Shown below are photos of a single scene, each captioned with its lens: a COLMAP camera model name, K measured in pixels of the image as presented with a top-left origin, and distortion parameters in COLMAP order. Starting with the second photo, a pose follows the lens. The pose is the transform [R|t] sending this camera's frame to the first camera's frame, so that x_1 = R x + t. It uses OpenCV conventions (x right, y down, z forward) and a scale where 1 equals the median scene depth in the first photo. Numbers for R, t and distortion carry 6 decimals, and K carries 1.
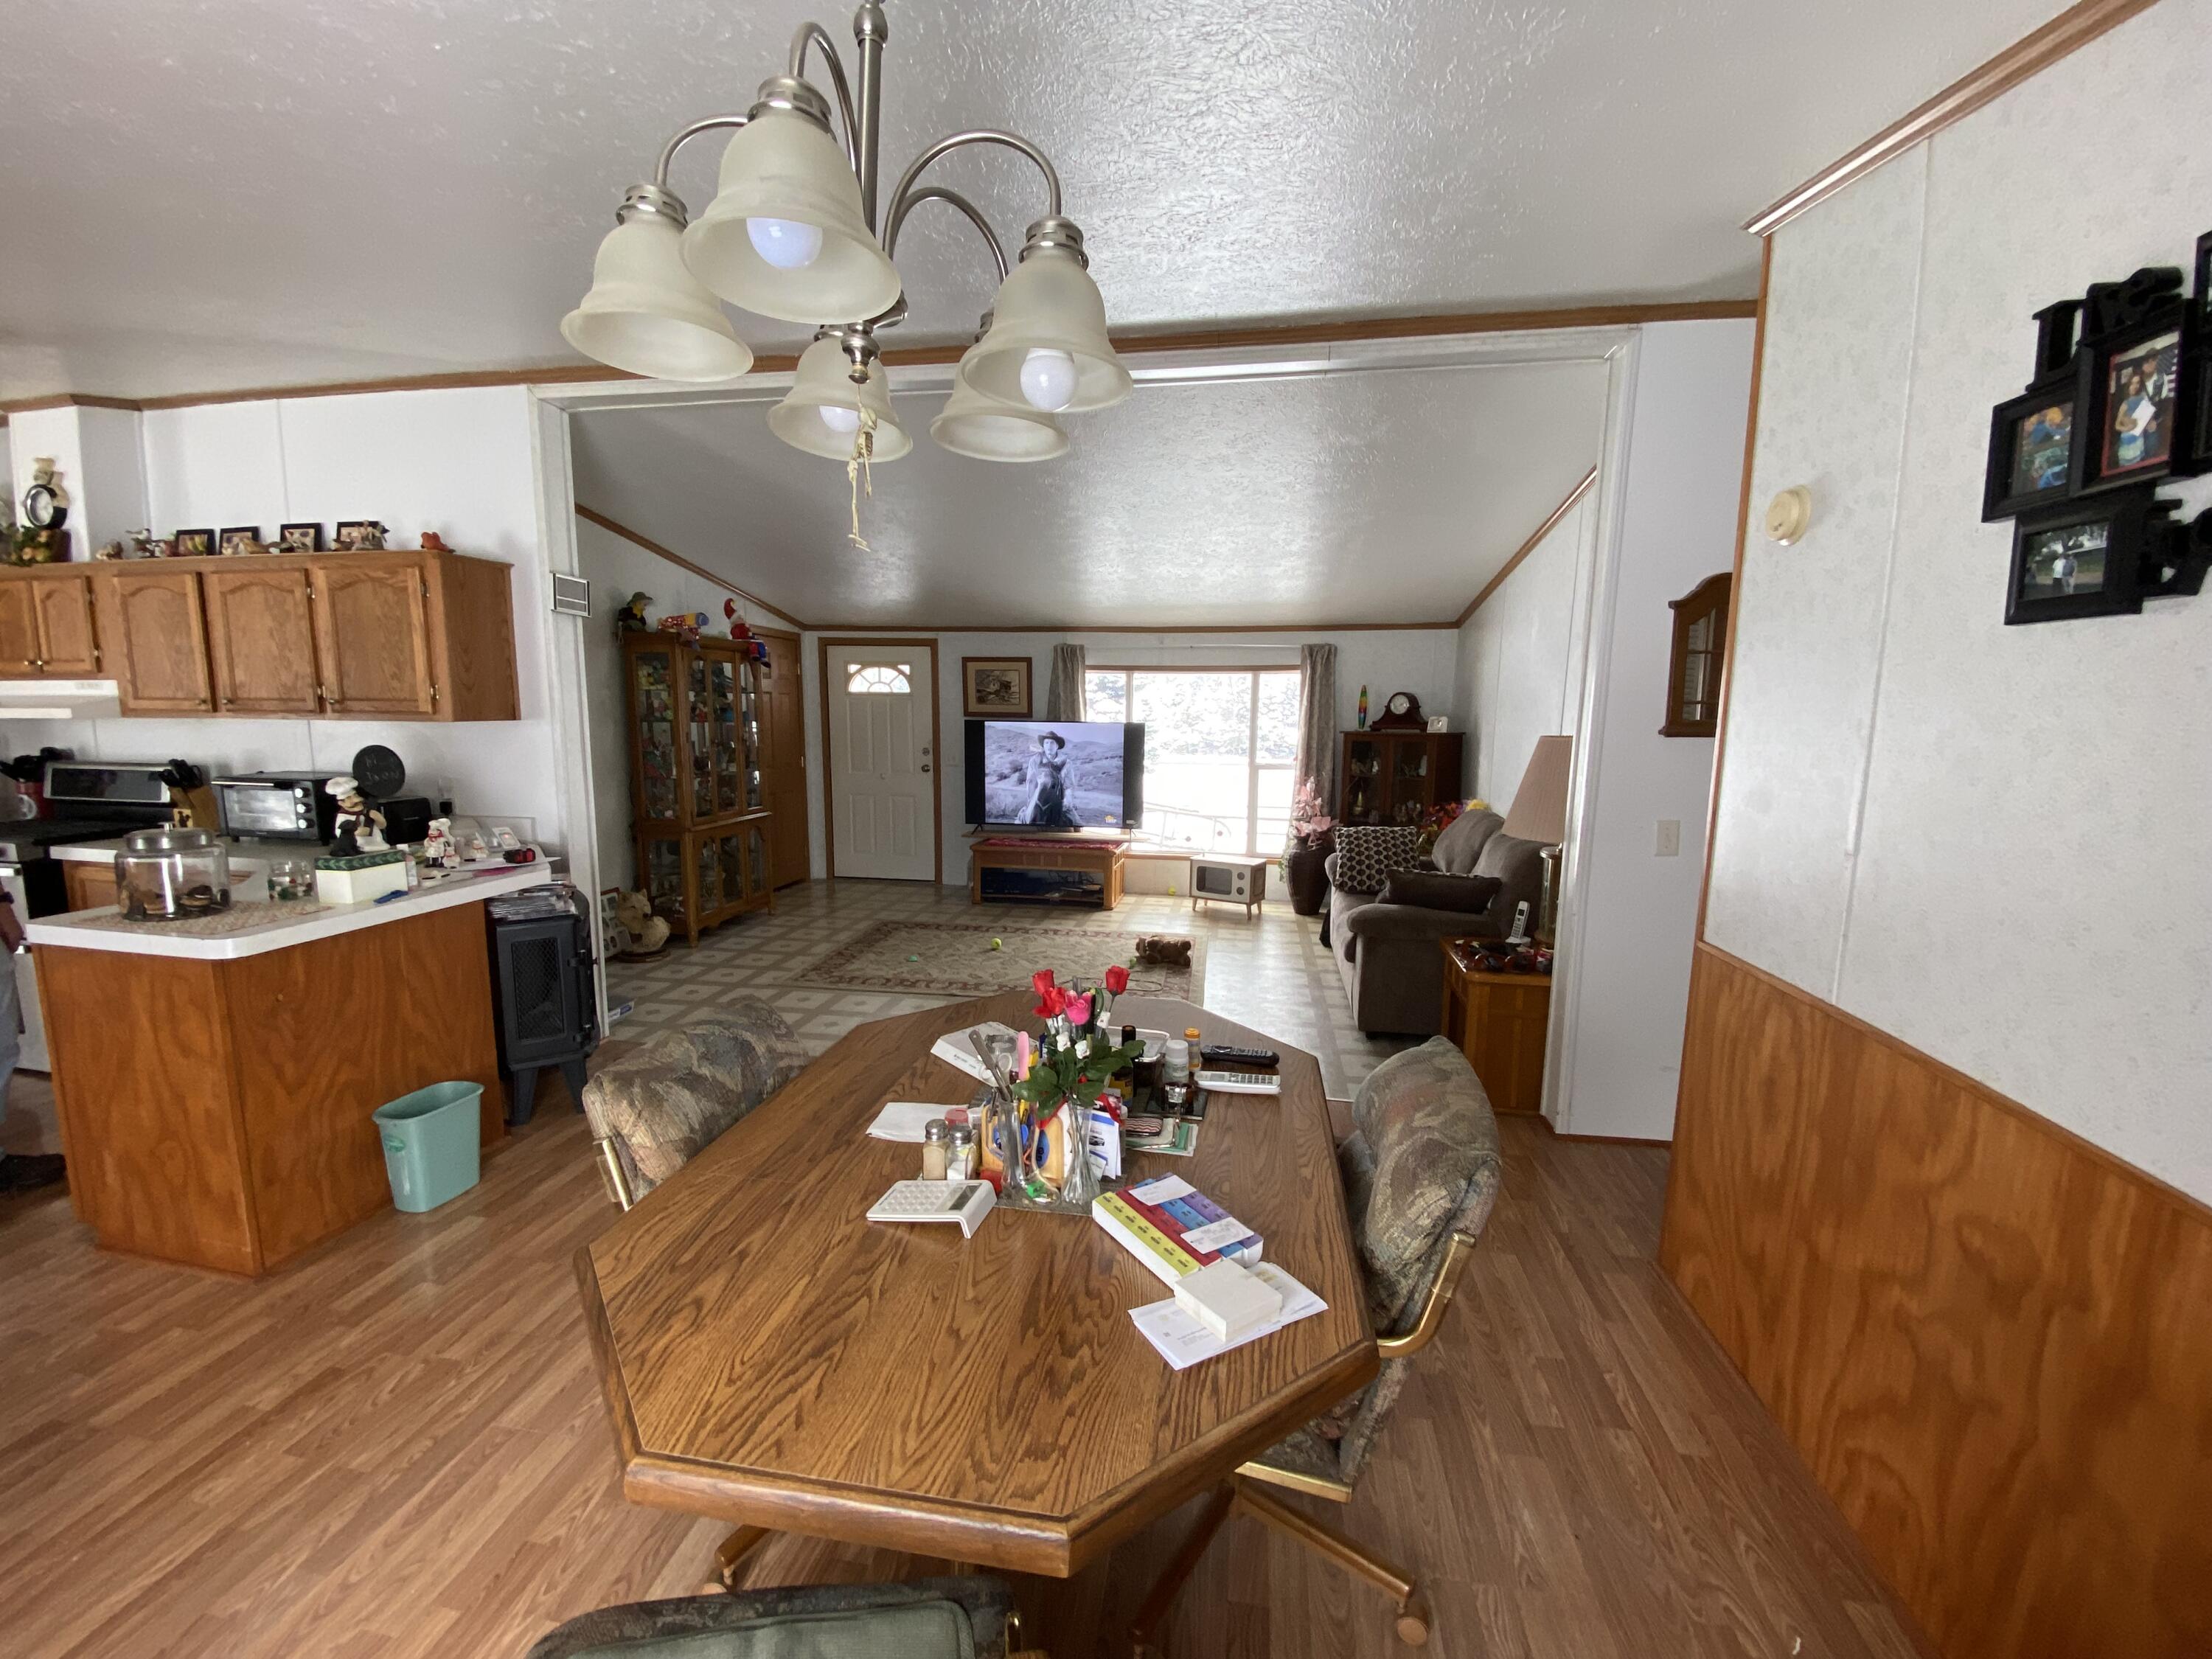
lens RADIAL K [[890.3, 0, 1103.5], [0, 890.3, 837.7], [0, 0, 1]] dist [0.003807, -0.014846]
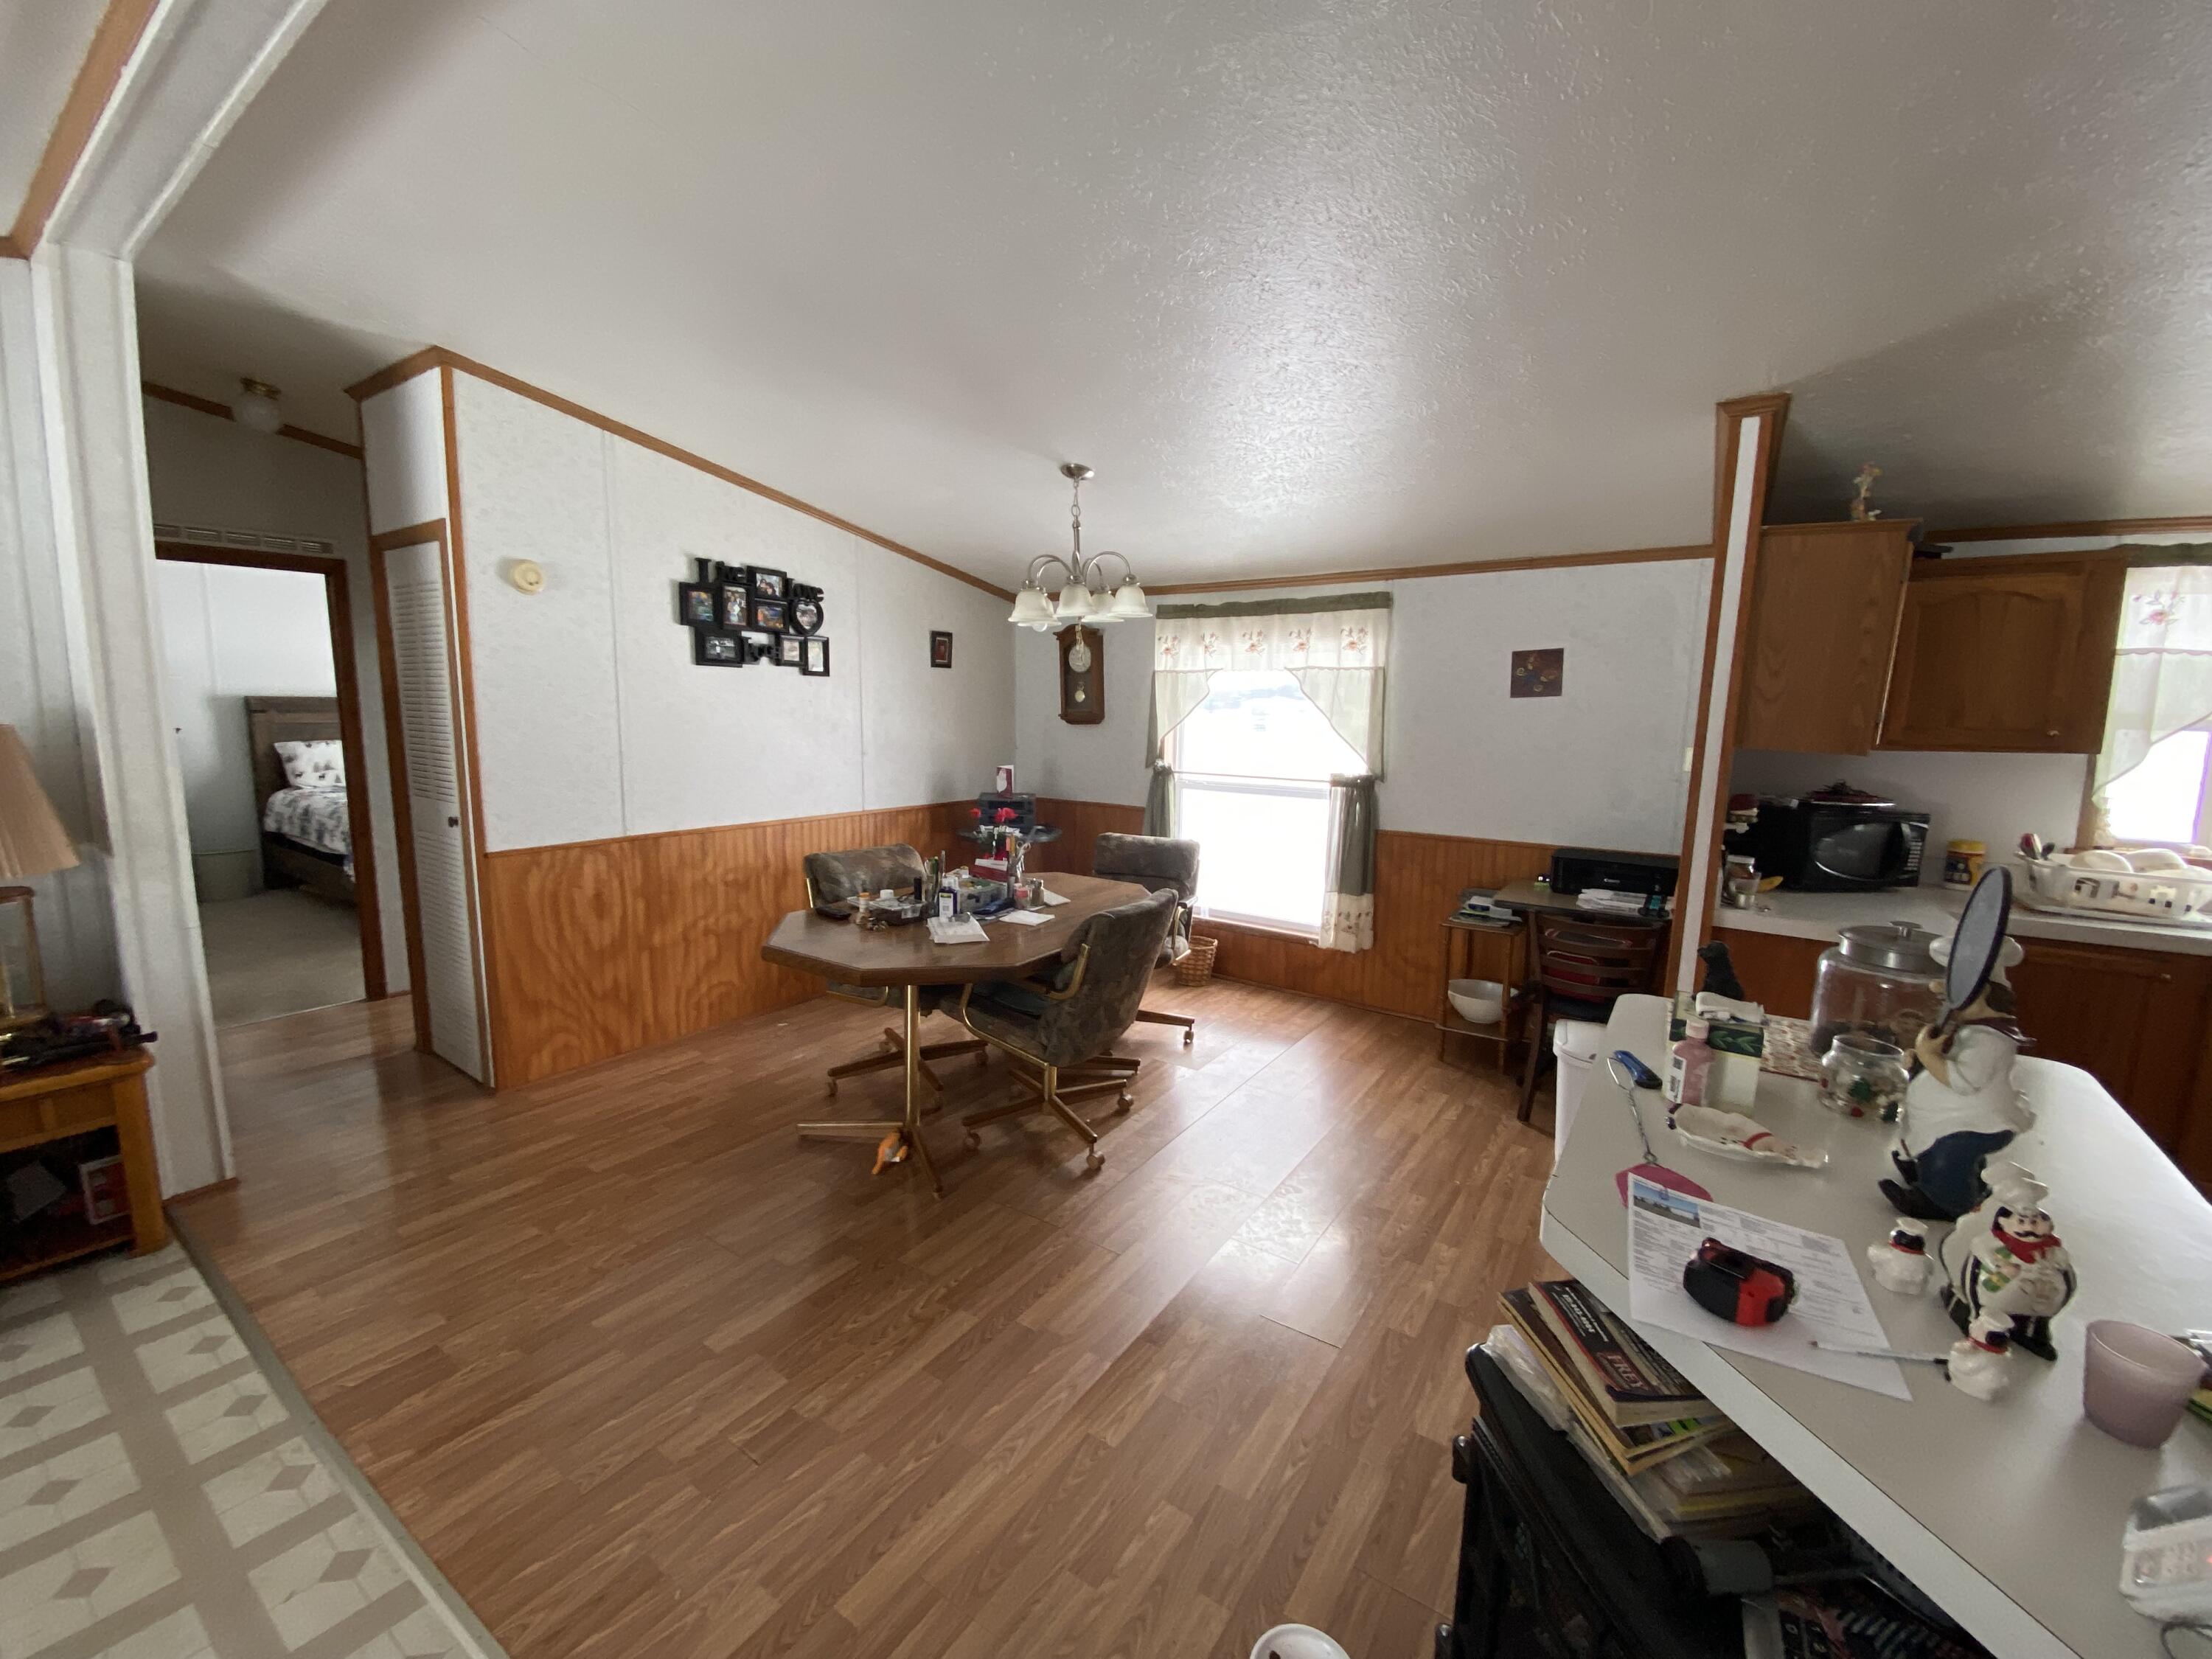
lens RADIAL K [[890.3, 0, 1103.5], [0, 890.3, 837.7], [0, 0, 1]] dist [0.003807, -0.014846]
pose [[-0.909964, -0.087926, 0.405259, -0.990580], [0.030680, 0.960311, 0.277241, -0.337358], [-0.413551, 0.264712, -0.871150, 2.256374]]
